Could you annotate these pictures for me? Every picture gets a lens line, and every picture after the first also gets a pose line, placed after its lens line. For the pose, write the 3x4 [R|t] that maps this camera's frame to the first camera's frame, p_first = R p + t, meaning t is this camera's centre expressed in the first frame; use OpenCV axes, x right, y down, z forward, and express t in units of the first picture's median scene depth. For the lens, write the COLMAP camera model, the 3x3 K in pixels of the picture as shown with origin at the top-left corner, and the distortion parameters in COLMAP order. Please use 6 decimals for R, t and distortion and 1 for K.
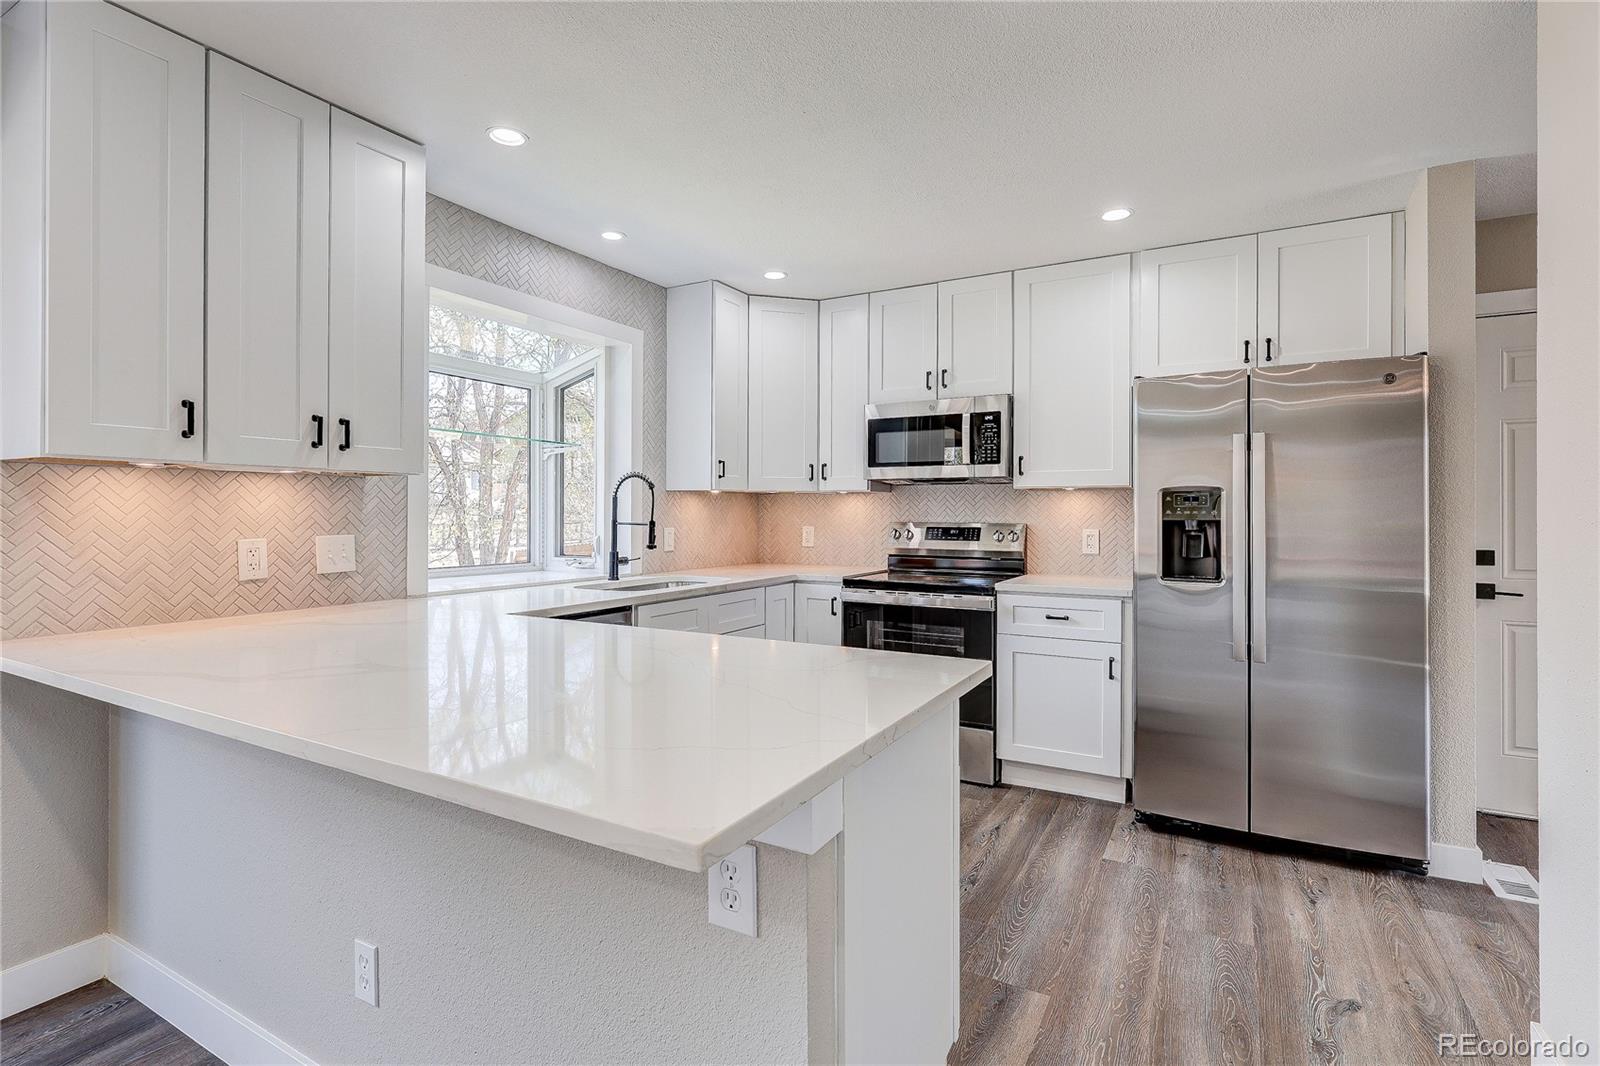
lens RADIAL K [[748.8, 0, 807.3], [0, 748.8, 516.3], [0, 0, 1]] dist [-0.007201, 0.002698]
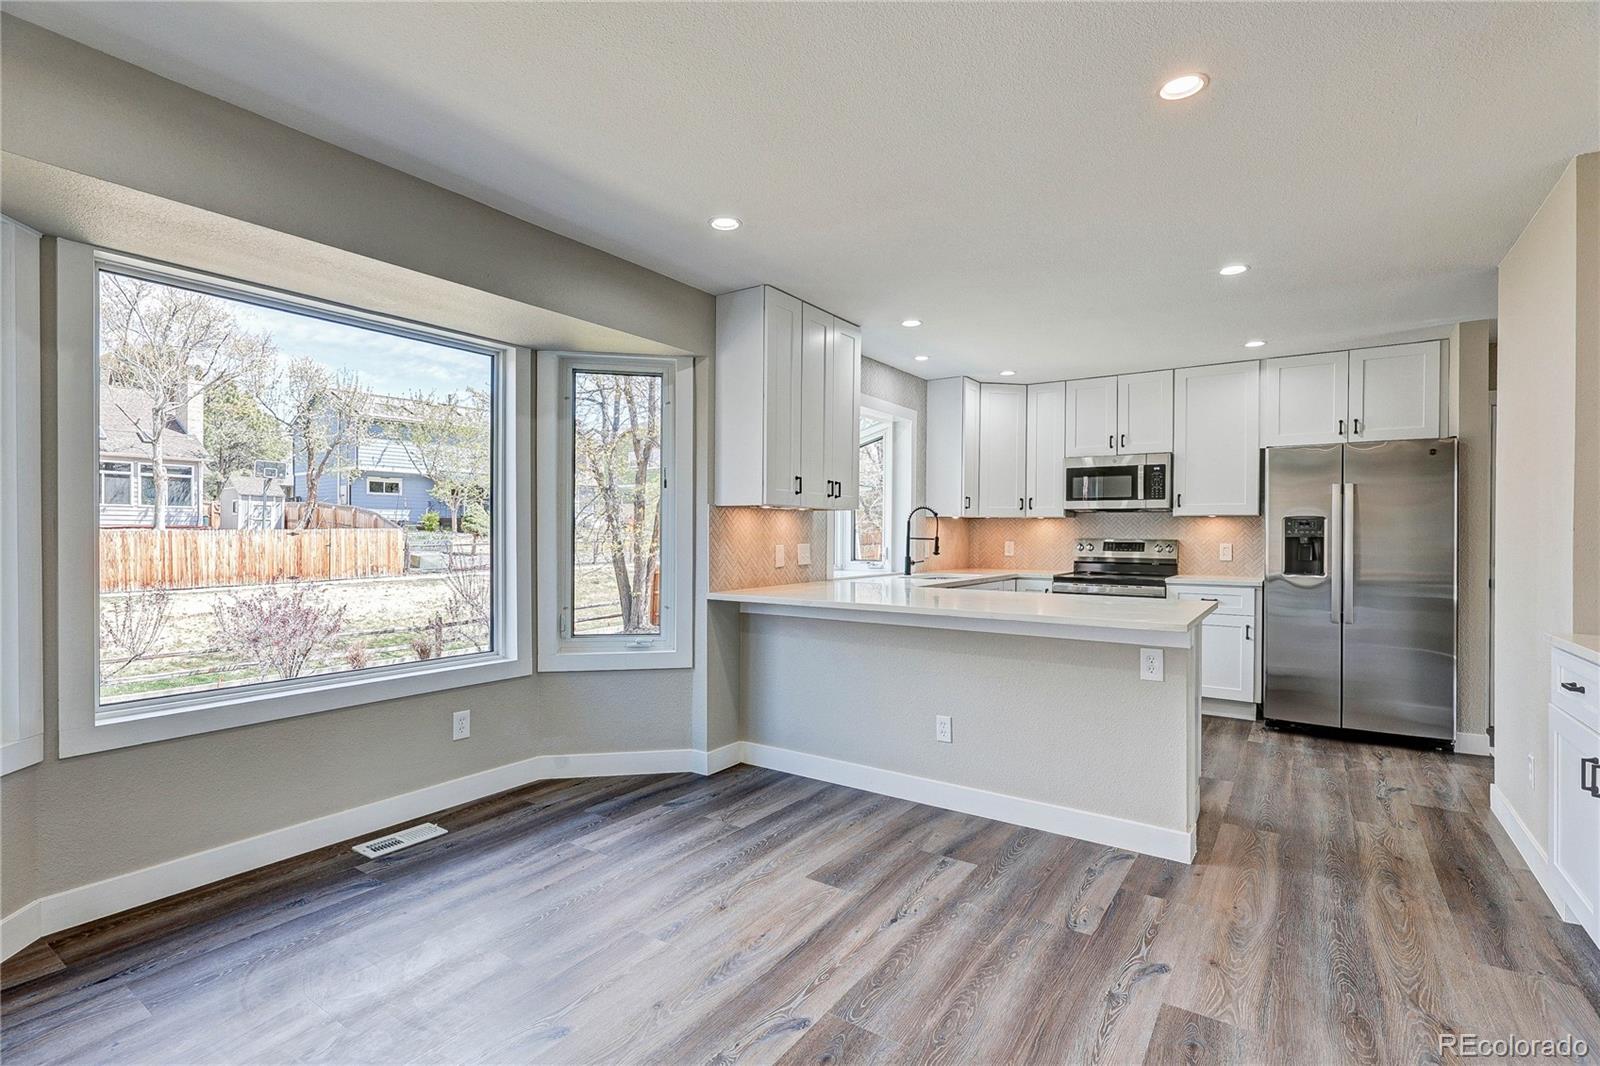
lens RADIAL K [[748.8, 0, 803.2], [0, 748.8, 538.6], [0, 0, 1]] dist [-0.007201, 0.002698]
pose [[0.996414, 0.002759, -0.084565, -0.350911], [-0.002305, 0.999982, 0.005461, 0.001772], [0.084578, -0.005246, 0.996403, -0.571995]]
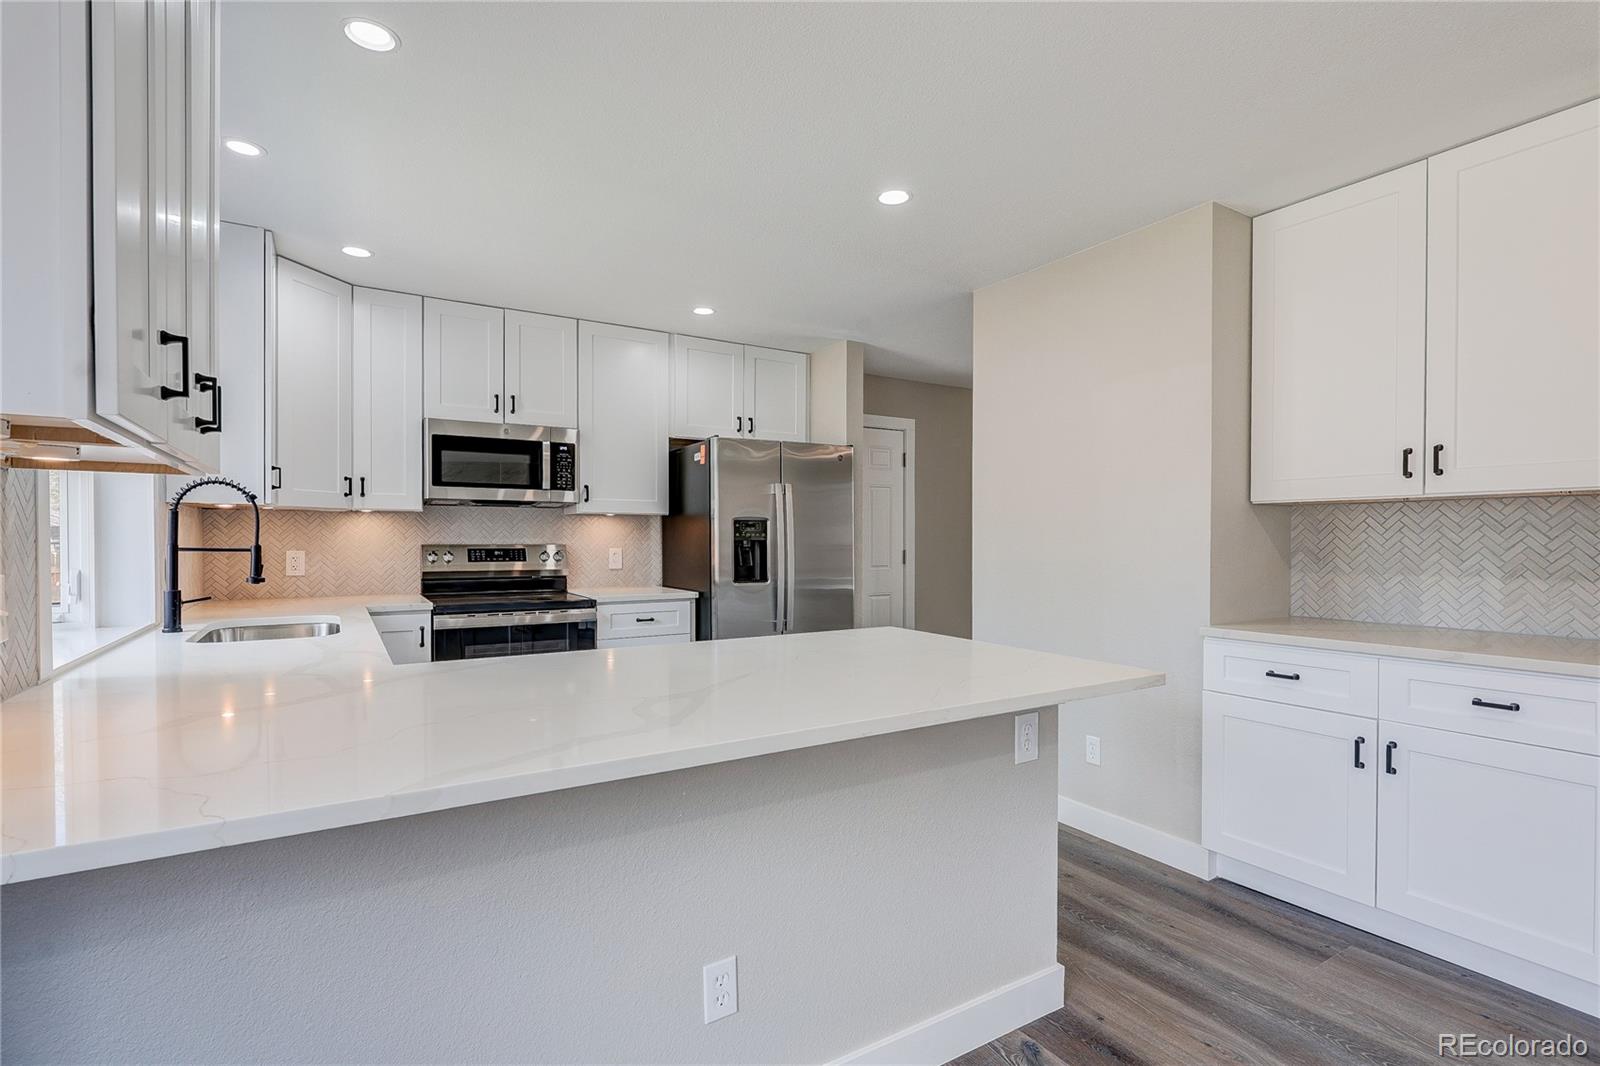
lens RADIAL K [[748.8, 0, 789.8], [0, 748.8, 559.1], [0, 0, 1]] dist [-0.007201, 0.002698]
pose [[0.486339, -0.026142, 0.873379, -0.593439], [0.001181, 0.999571, 0.029262, -0.000815], [-0.873769, -0.013200, 0.486161, 0.182279]]
